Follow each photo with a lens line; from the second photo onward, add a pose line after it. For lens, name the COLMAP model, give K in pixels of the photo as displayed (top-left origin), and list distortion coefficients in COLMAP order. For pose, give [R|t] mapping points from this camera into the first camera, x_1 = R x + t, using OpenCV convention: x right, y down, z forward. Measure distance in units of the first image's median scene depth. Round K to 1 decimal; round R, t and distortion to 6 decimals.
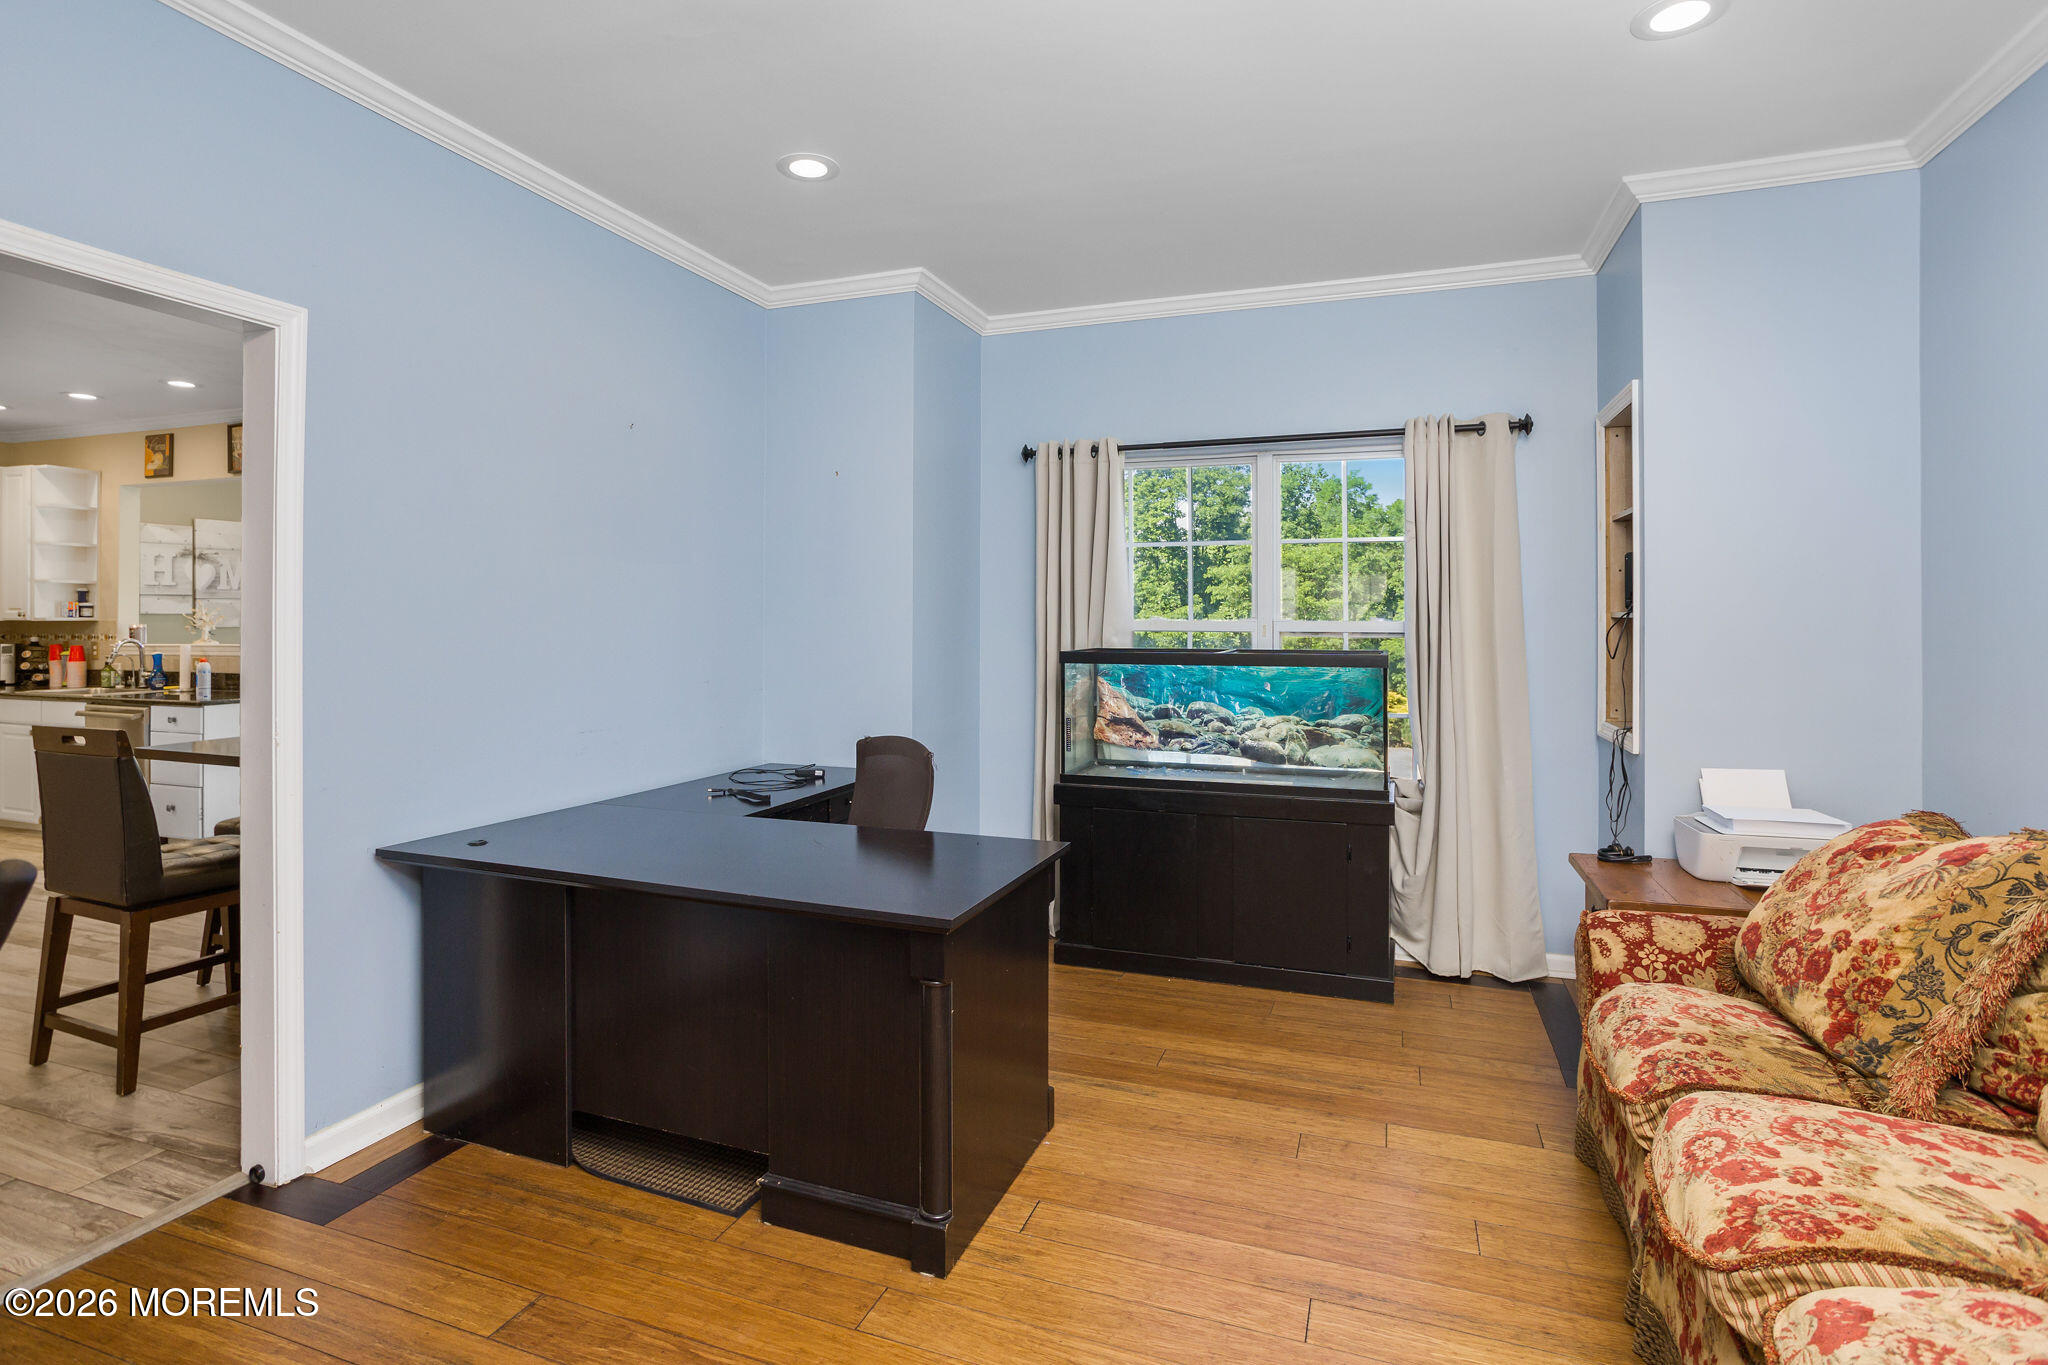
lens RADIAL K [[1020.1, 0, 1013.0], [0, 1020.1, 618.5], [0, 0, 1]] dist [-0.005125, 0.001185]
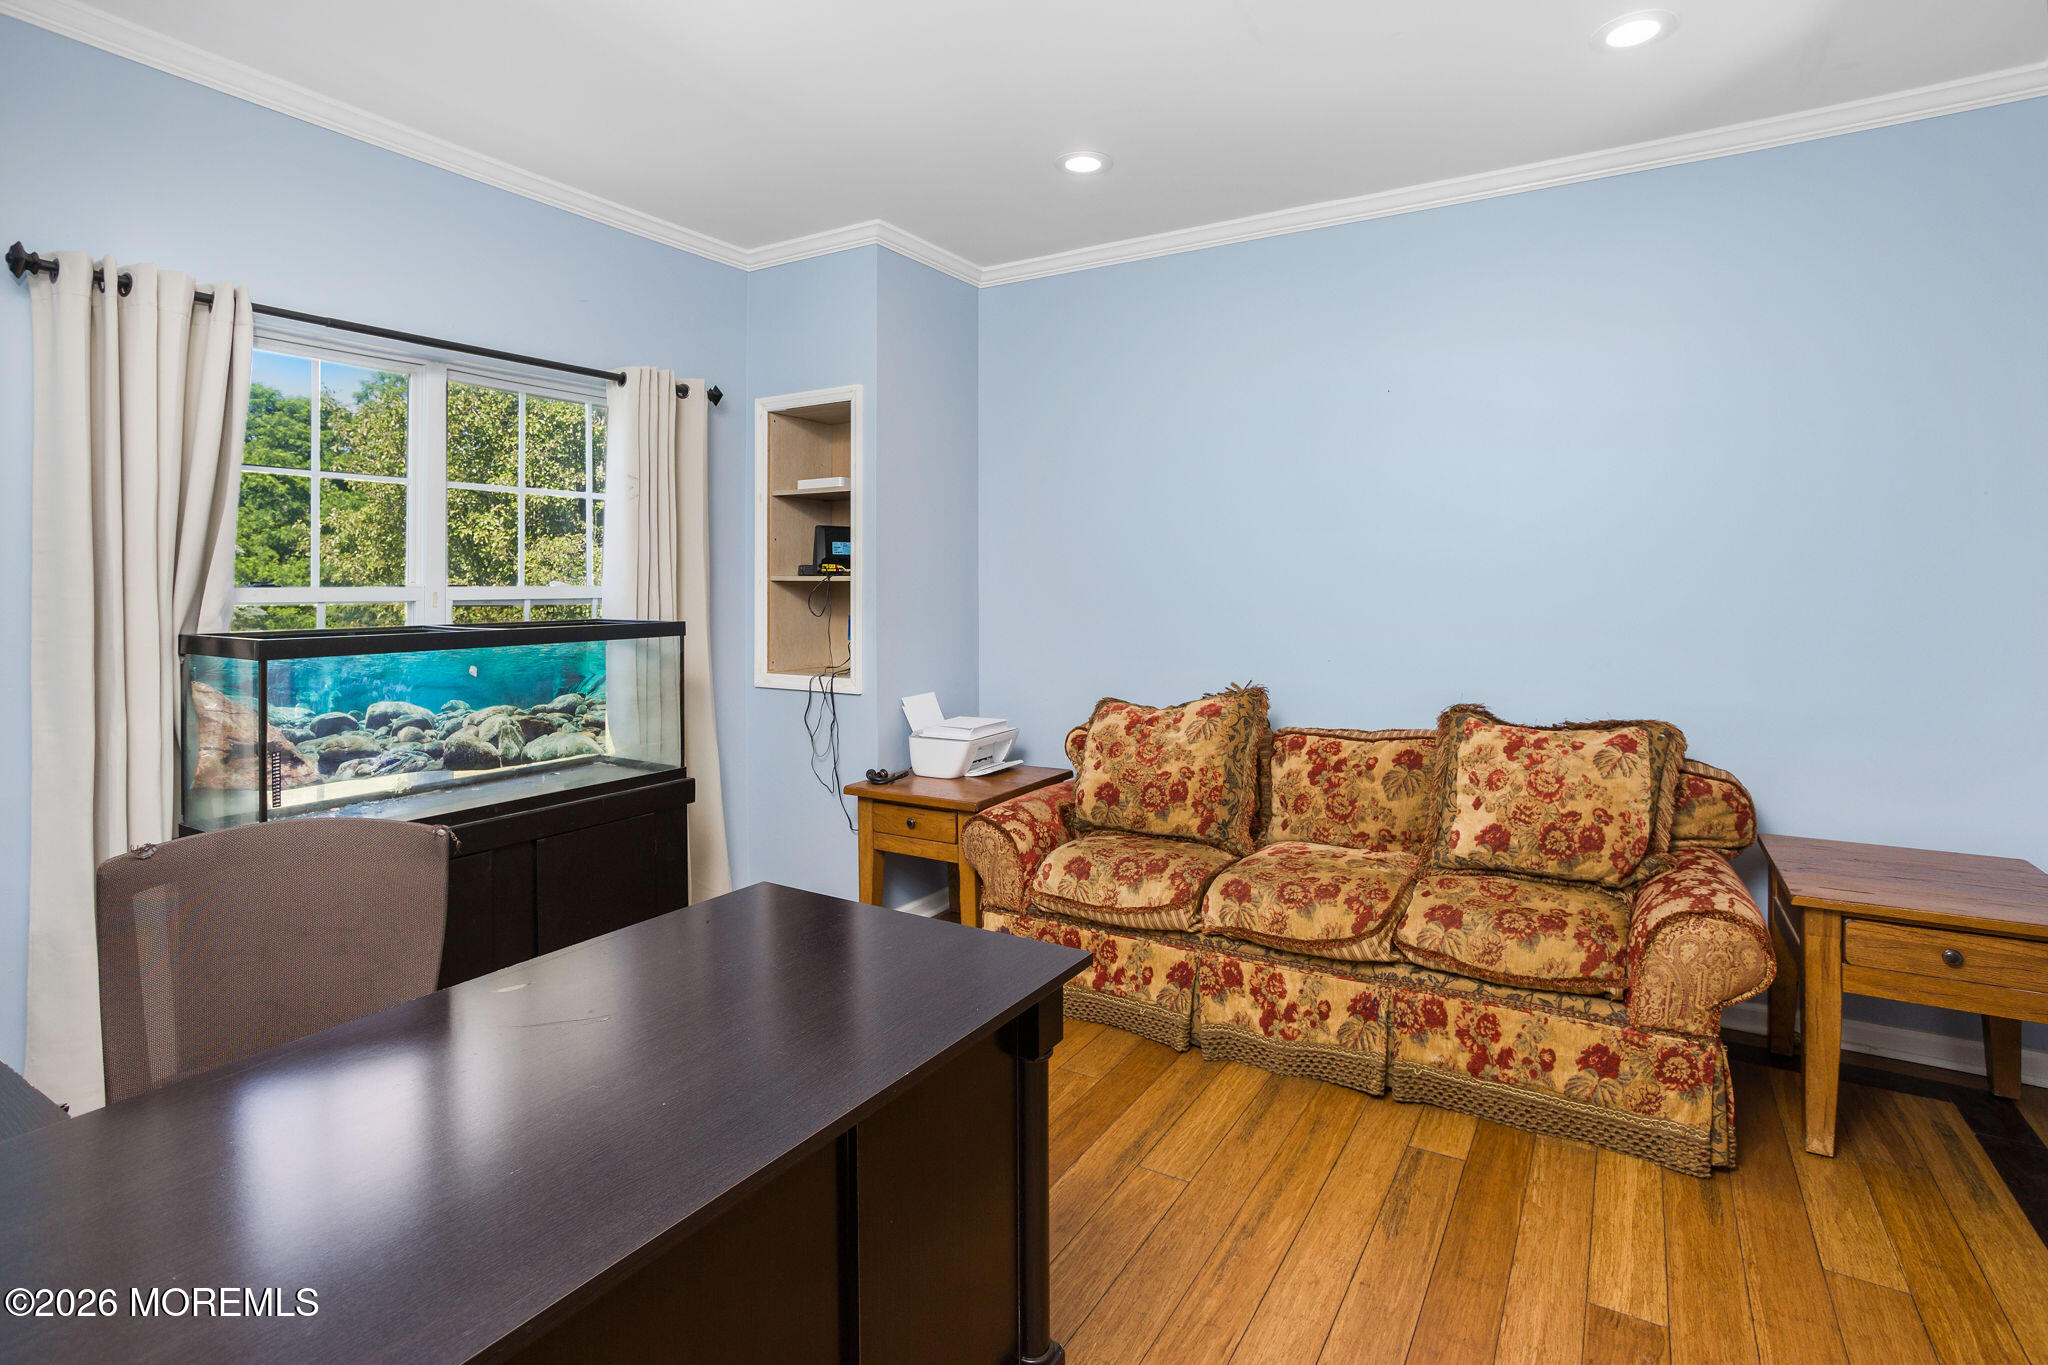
lens RADIAL K [[1020.1, 0, 1053.5], [0, 1020.1, 580.7], [0, 0, 1]] dist [-0.005125, 0.001185]
pose [[0.178645, 0.000049, 0.983914, -0.429251], [-0.002300, 0.999997, 0.000367, -0.003163], [-0.983911, -0.002328, 0.178644, 0.431020]]
